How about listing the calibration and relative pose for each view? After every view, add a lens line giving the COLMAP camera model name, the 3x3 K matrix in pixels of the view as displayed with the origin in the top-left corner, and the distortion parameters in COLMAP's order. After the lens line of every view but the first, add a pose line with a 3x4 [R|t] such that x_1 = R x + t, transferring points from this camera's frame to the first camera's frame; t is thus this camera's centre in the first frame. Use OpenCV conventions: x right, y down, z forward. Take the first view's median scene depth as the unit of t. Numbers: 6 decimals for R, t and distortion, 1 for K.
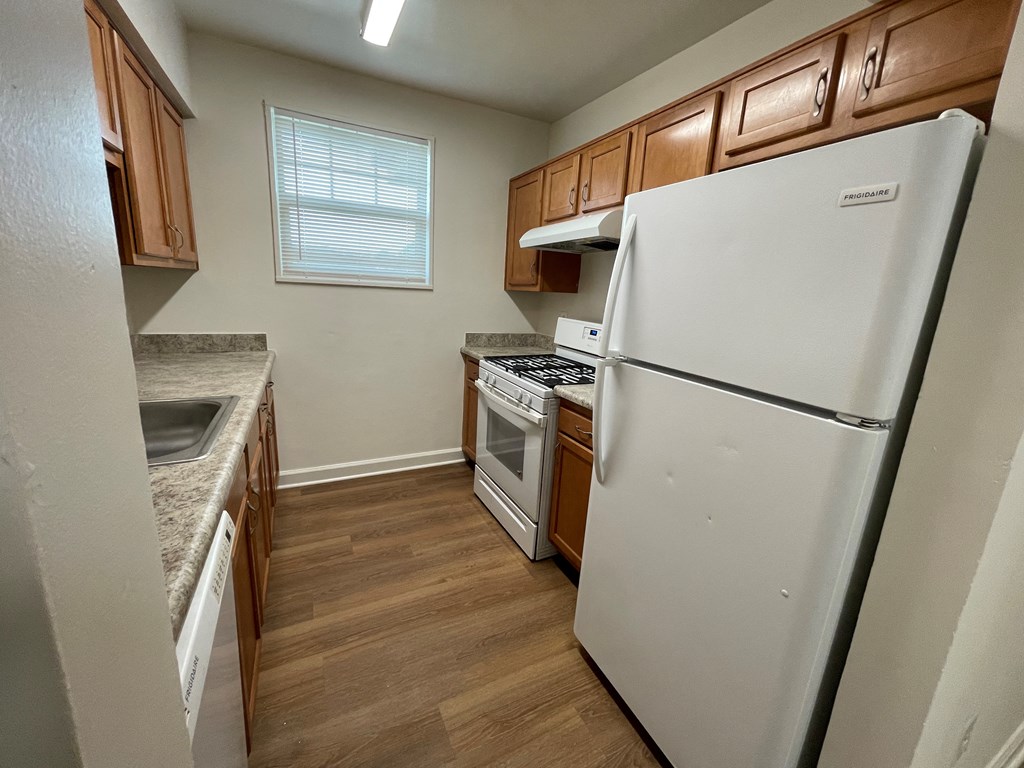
lens RADIAL K [[410.5, 0, 506.9], [0, 410.5, 382.0], [0, 0, 1]] dist [0.000387, 0.002487]
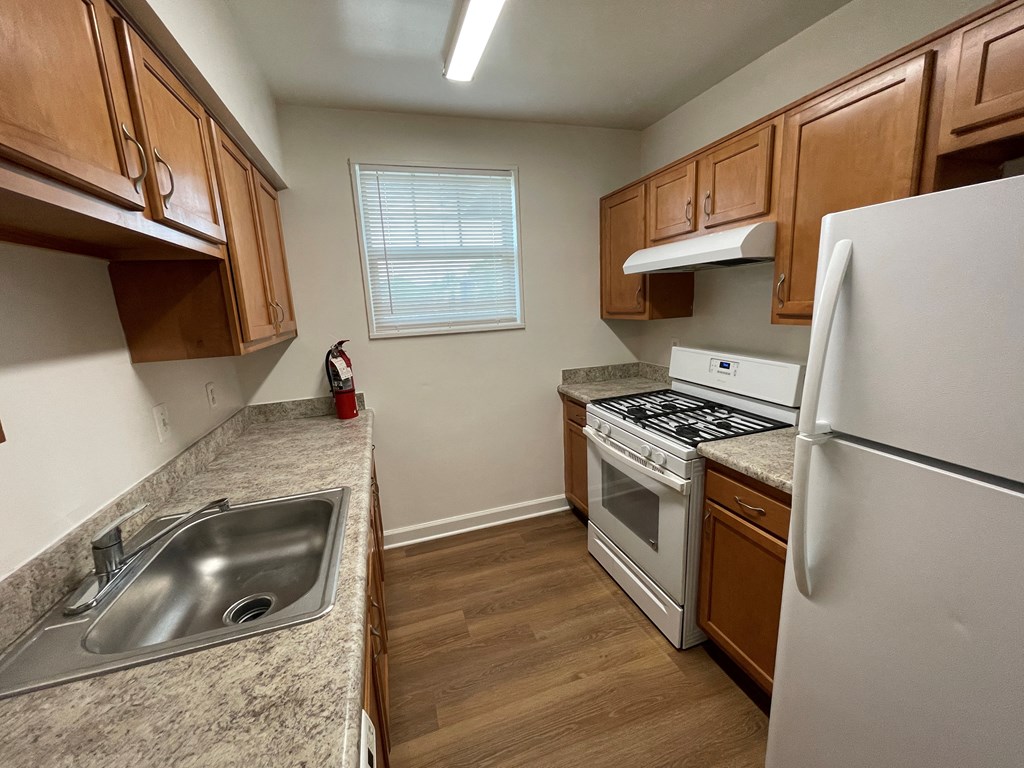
lens RADIAL K [[411.2, 0, 509.3], [0, 411.2, 383.4], [0, 0, 1]] dist [-0.002865, 0.000886]
pose [[0.983927, -0.073592, -0.162700, -0.094127], [0.069396, 0.997097, -0.031333, -0.094006], [0.164533, 0.019539, 0.986178, 0.106708]]
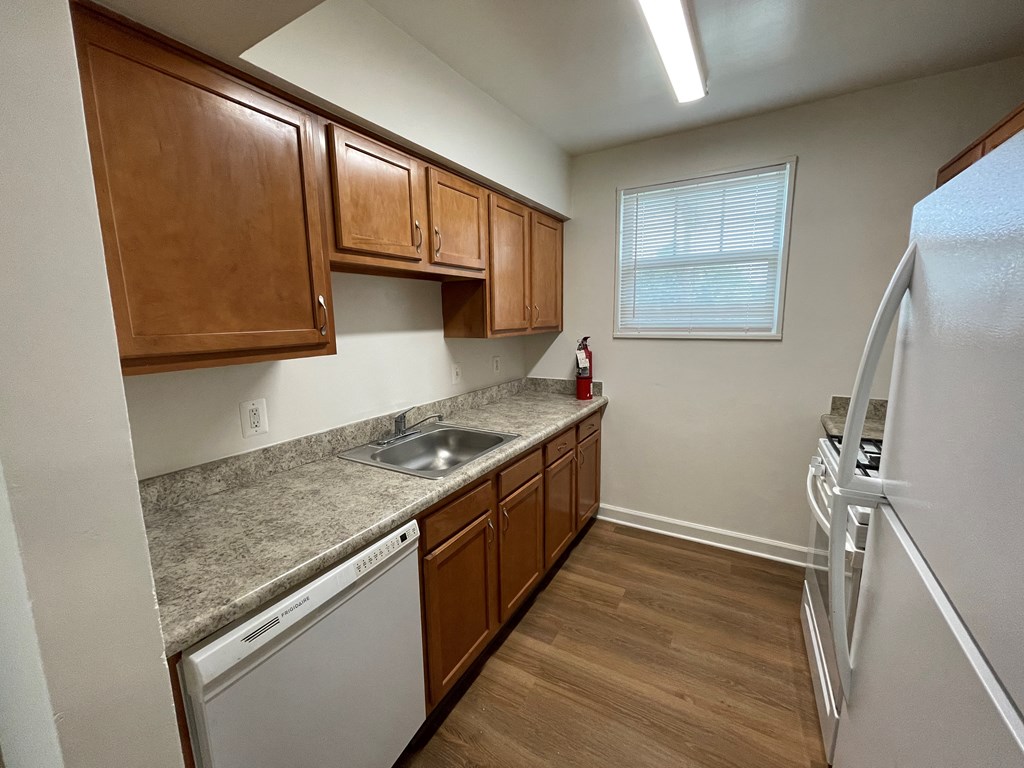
lens RADIAL K [[411.2, 0, 509.3], [0, 411.2, 383.4], [0, 0, 1]] dist [-0.002865, 0.000886]
pose [[0.551770, 0.071990, -0.830883, 0.256444], [-0.138750, 0.990307, -0.006338, -0.077209], [0.822373, 0.118782, 0.556411, 0.153456]]
